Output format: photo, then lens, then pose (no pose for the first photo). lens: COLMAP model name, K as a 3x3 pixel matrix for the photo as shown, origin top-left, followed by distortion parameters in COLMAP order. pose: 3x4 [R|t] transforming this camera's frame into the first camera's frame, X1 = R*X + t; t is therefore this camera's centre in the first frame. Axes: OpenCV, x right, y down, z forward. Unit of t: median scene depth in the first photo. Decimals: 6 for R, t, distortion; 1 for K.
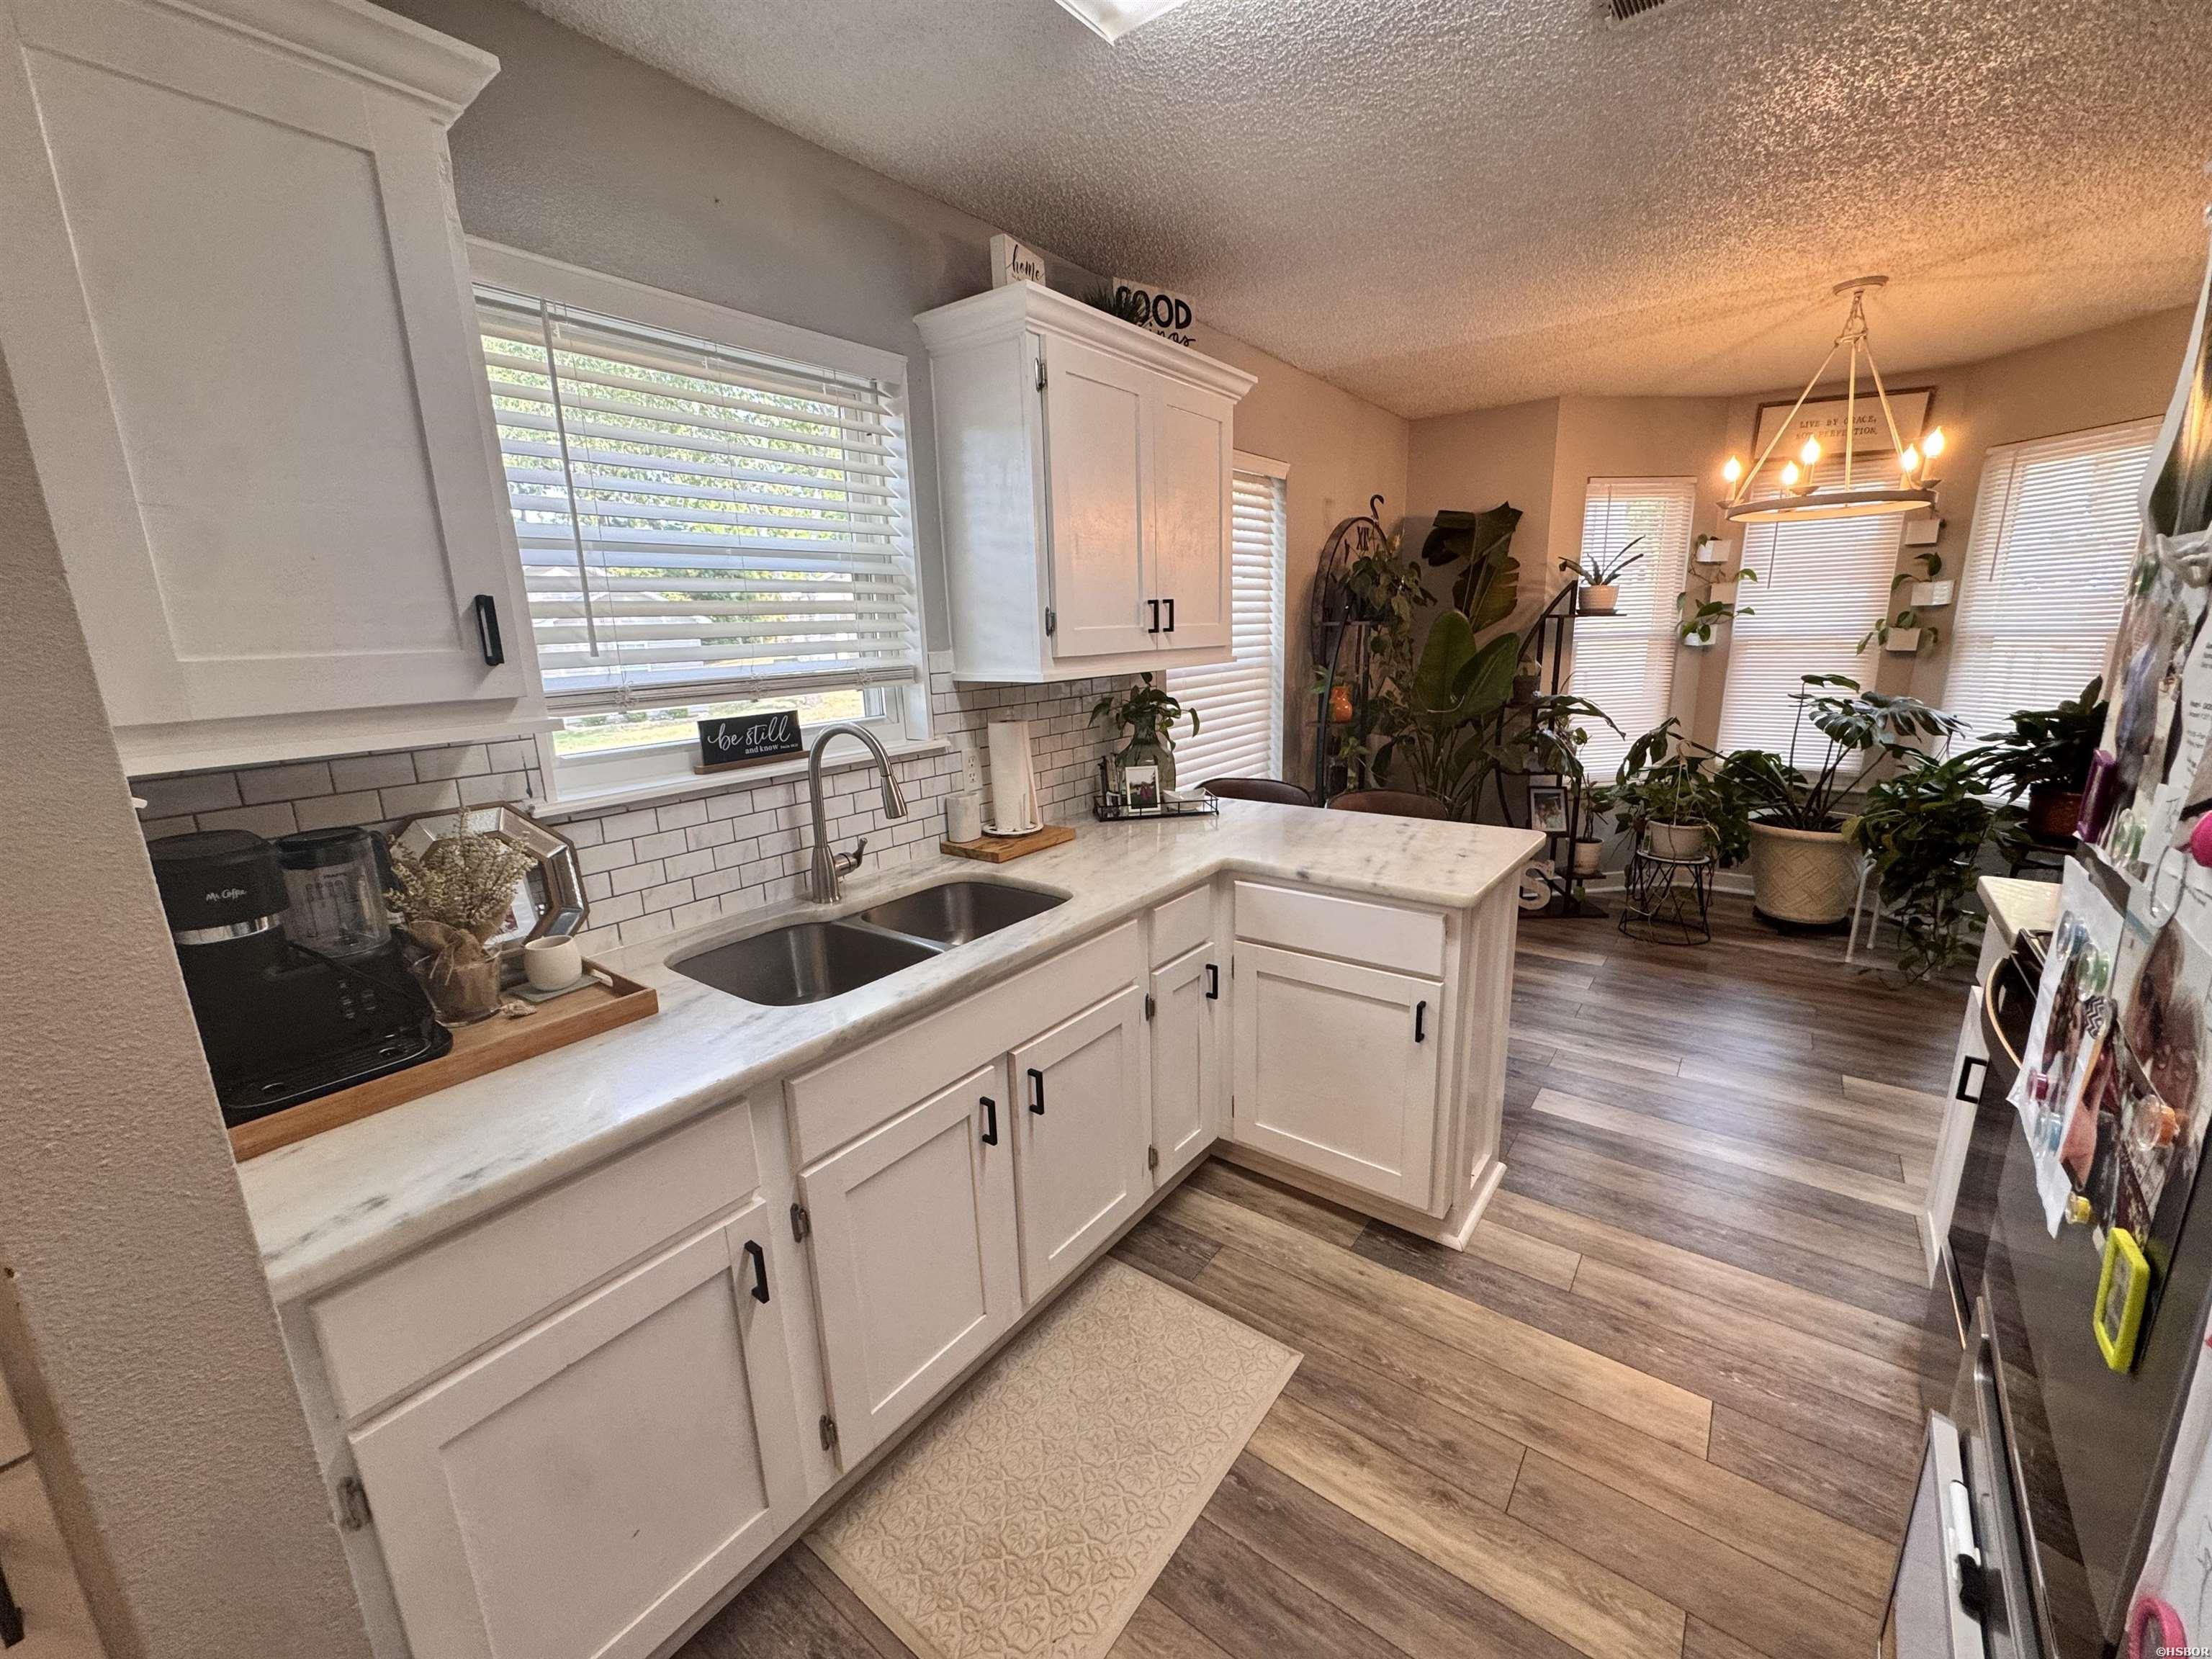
lens RADIAL K [[885.2, 0, 1100.9], [0, 885.2, 829.3], [0, 0, 1]] dist [0.001302, -0.000376]
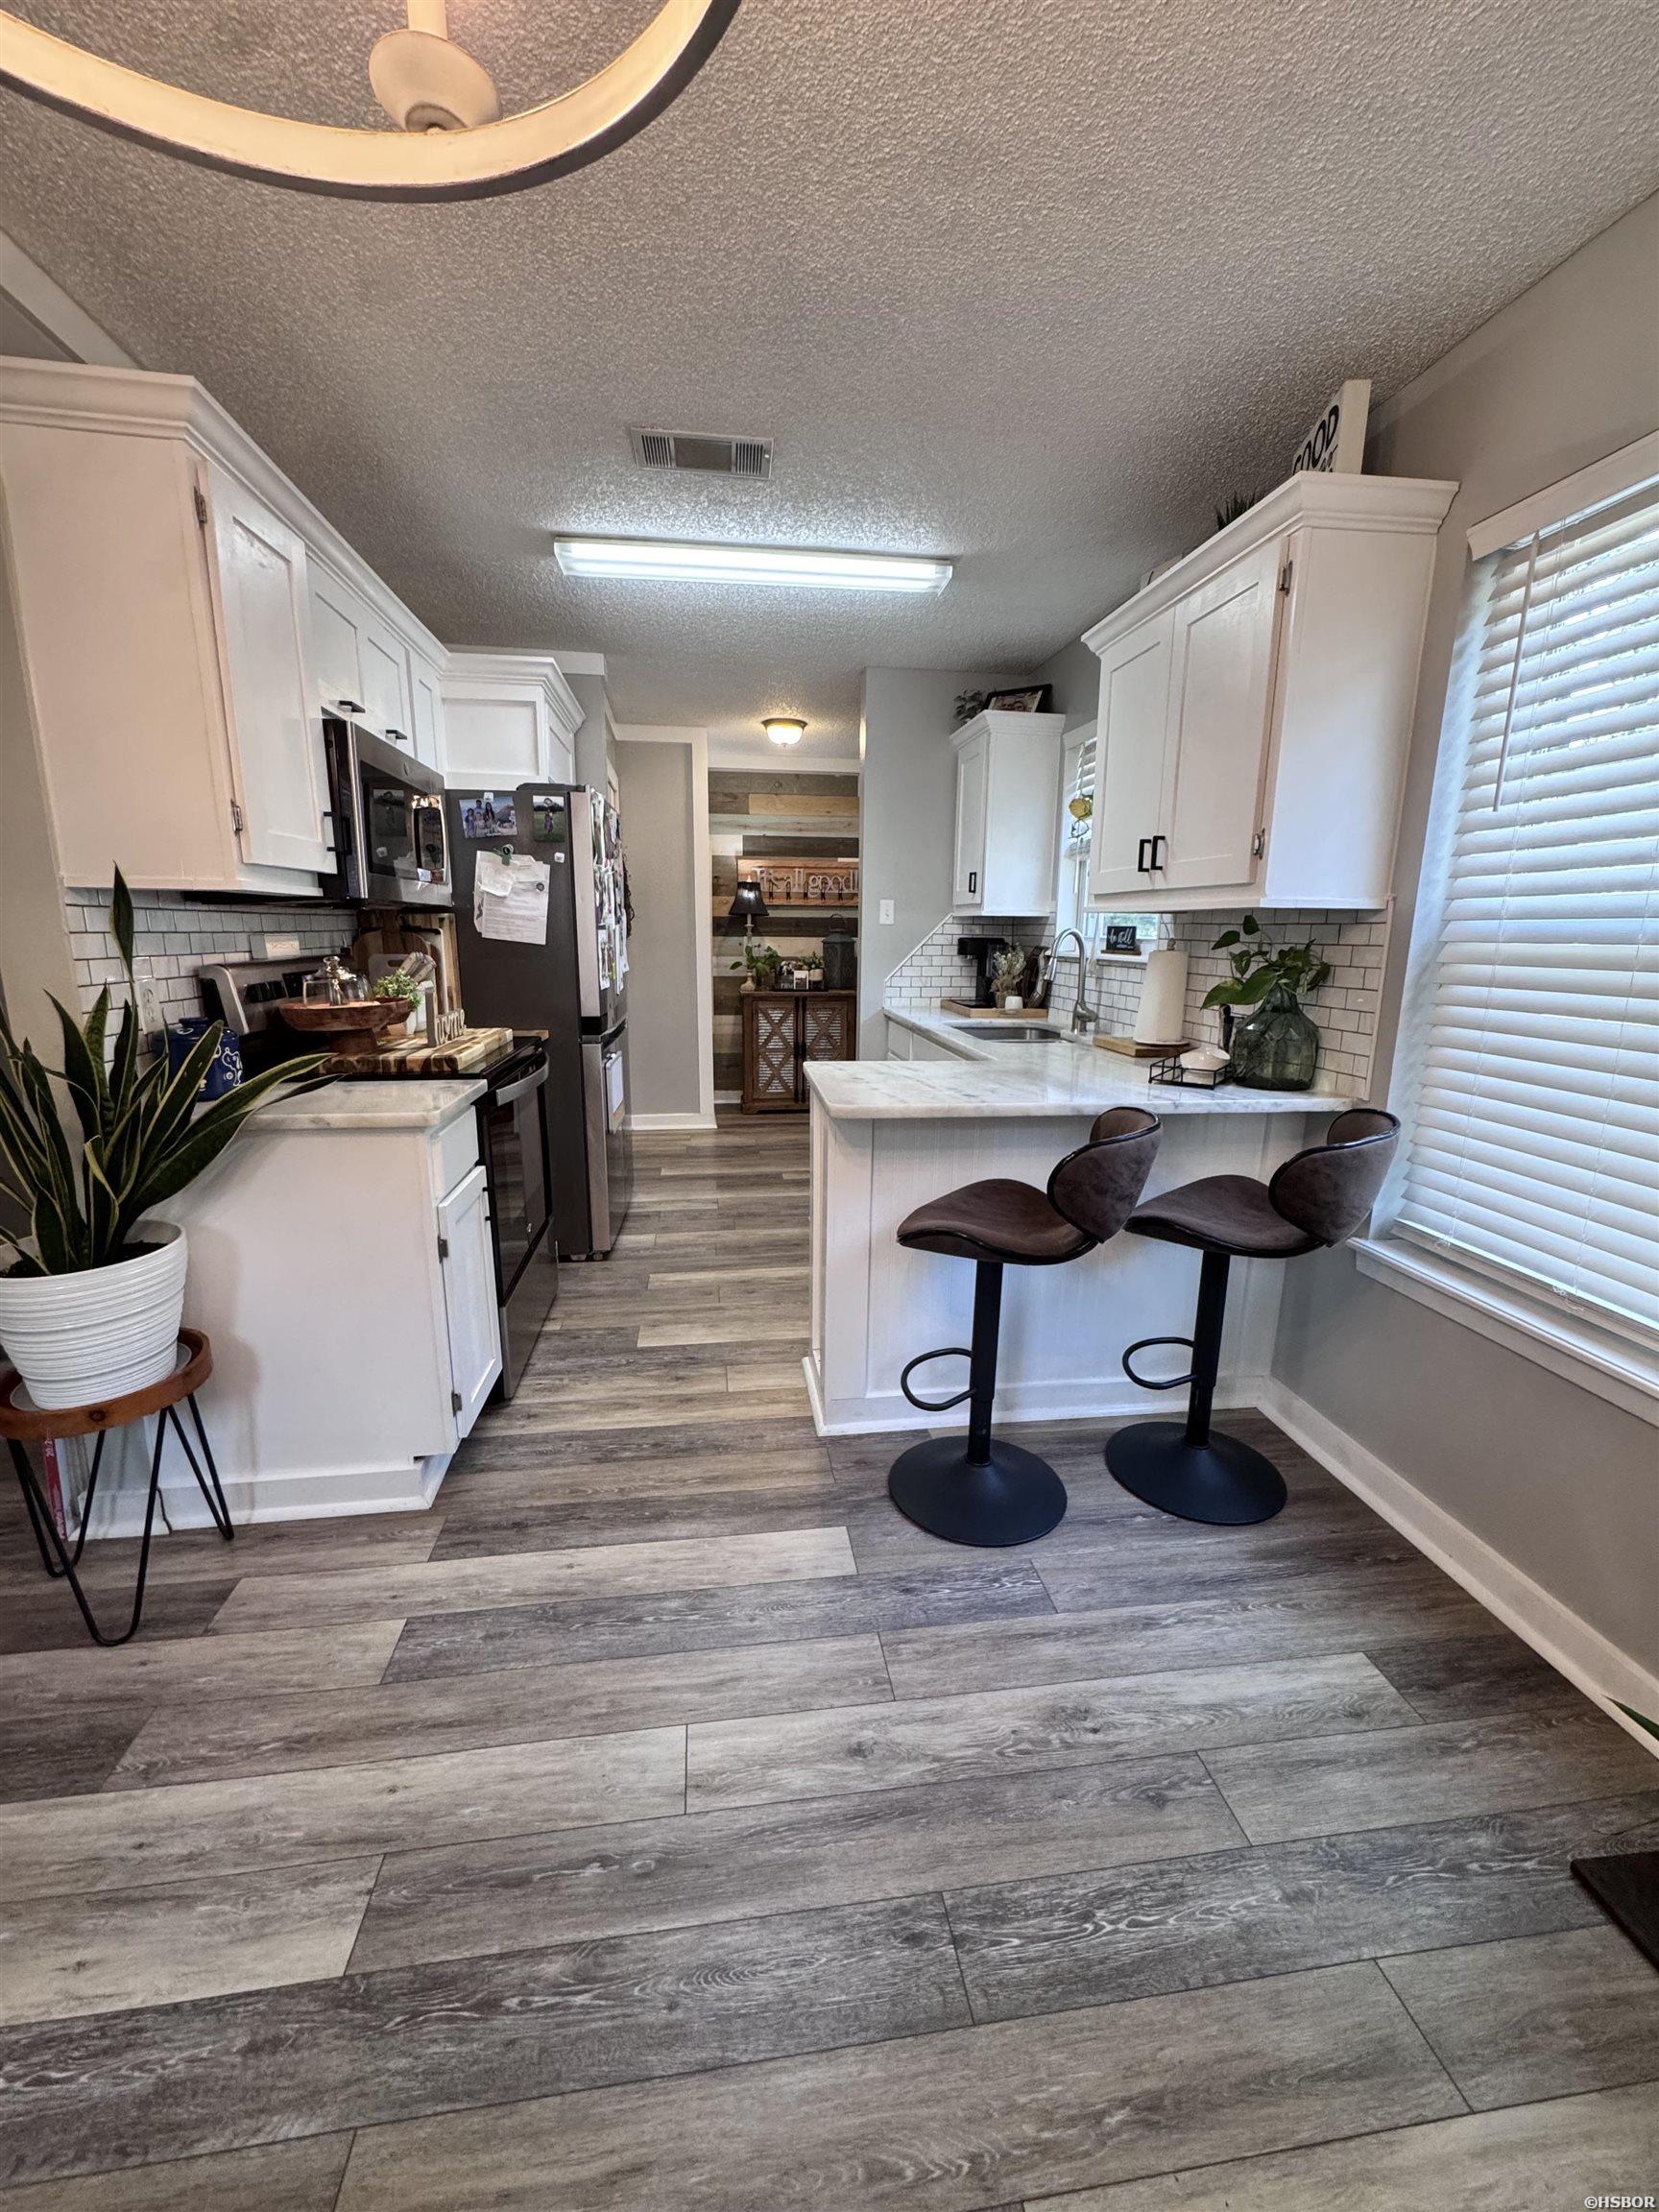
lens RADIAL K [[885.2, 0, 825.2], [0, 885.2, 1111.1], [0, 0, 1]] dist [0.001302, -0.000376]
pose [[-0.705565, 0.175192, -0.686648, 0.683286], [-0.137886, 0.916499, 0.375522, -0.185344], [0.695101, 0.359634, -0.622493, 0.966607]]
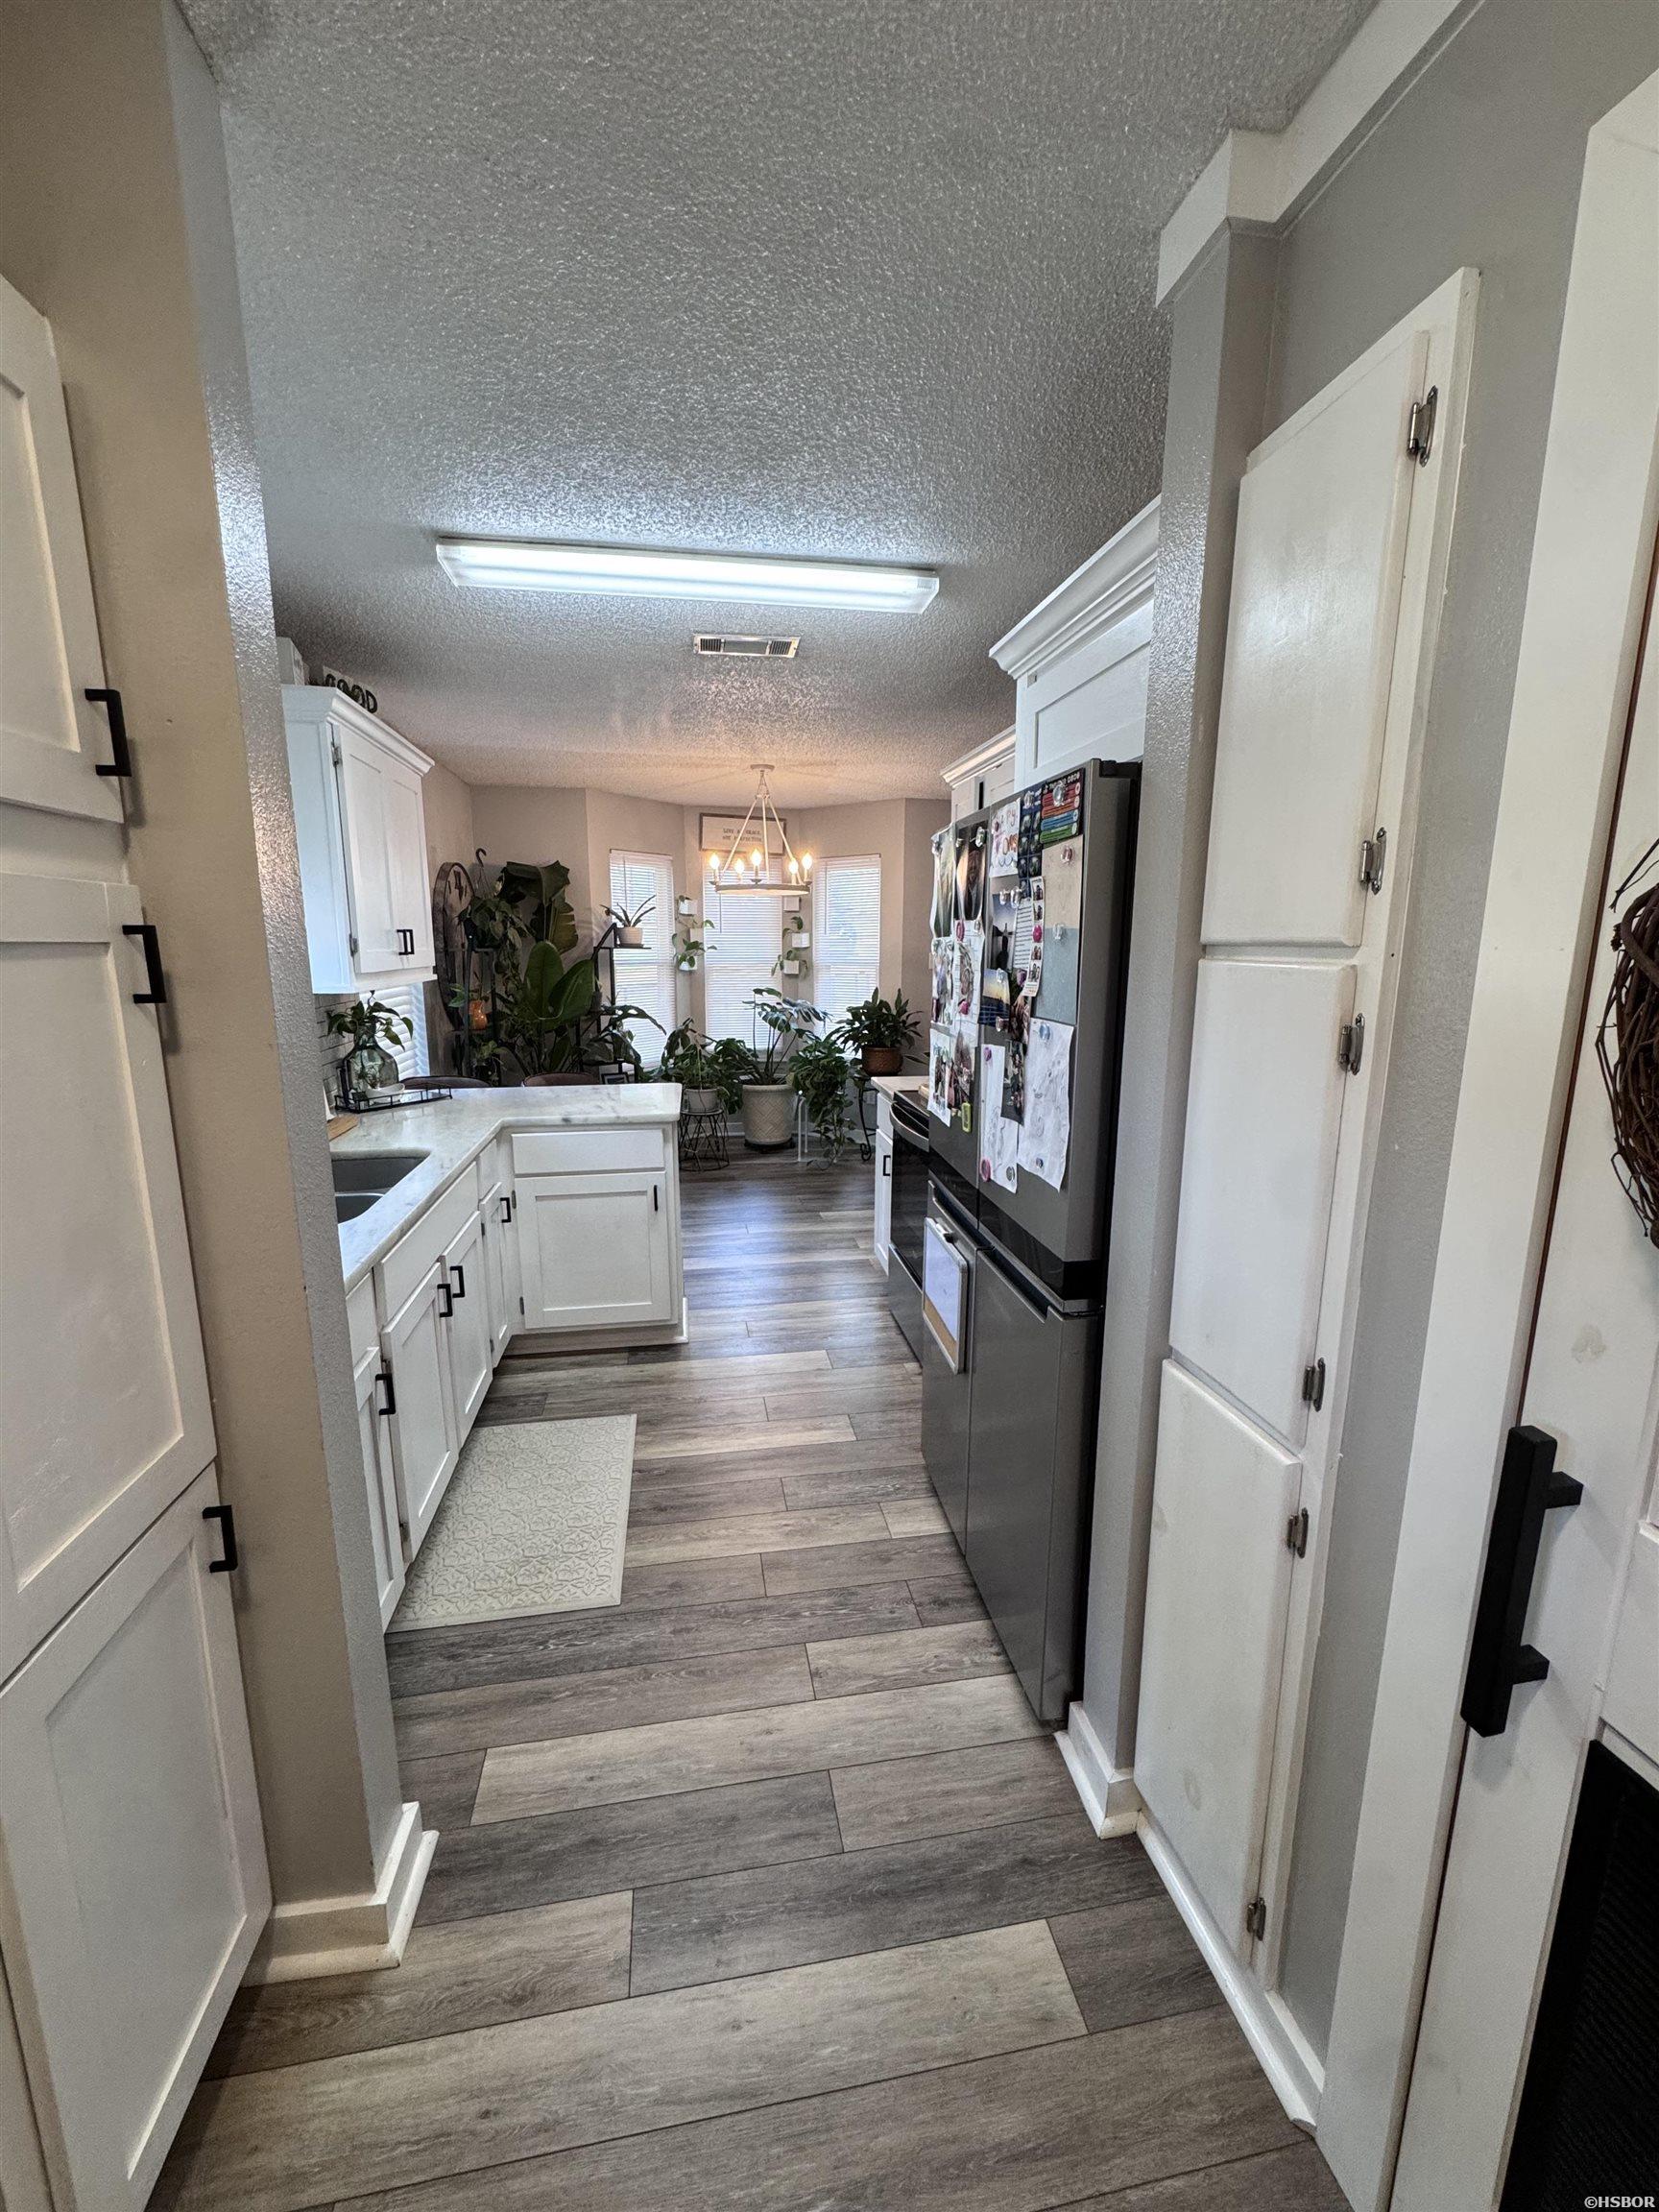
lens RADIAL K [[885.2, 0, 826.8], [0, 885.2, 1106.9], [0, 0, 1]] dist [0.001302, -0.000376]
pose [[0.684356, -0.104828, 0.721574, -0.303369], [0.142961, 0.989694, 0.008193, 0.045116], [-0.714996, 0.097549, 0.692289, -0.187426]]
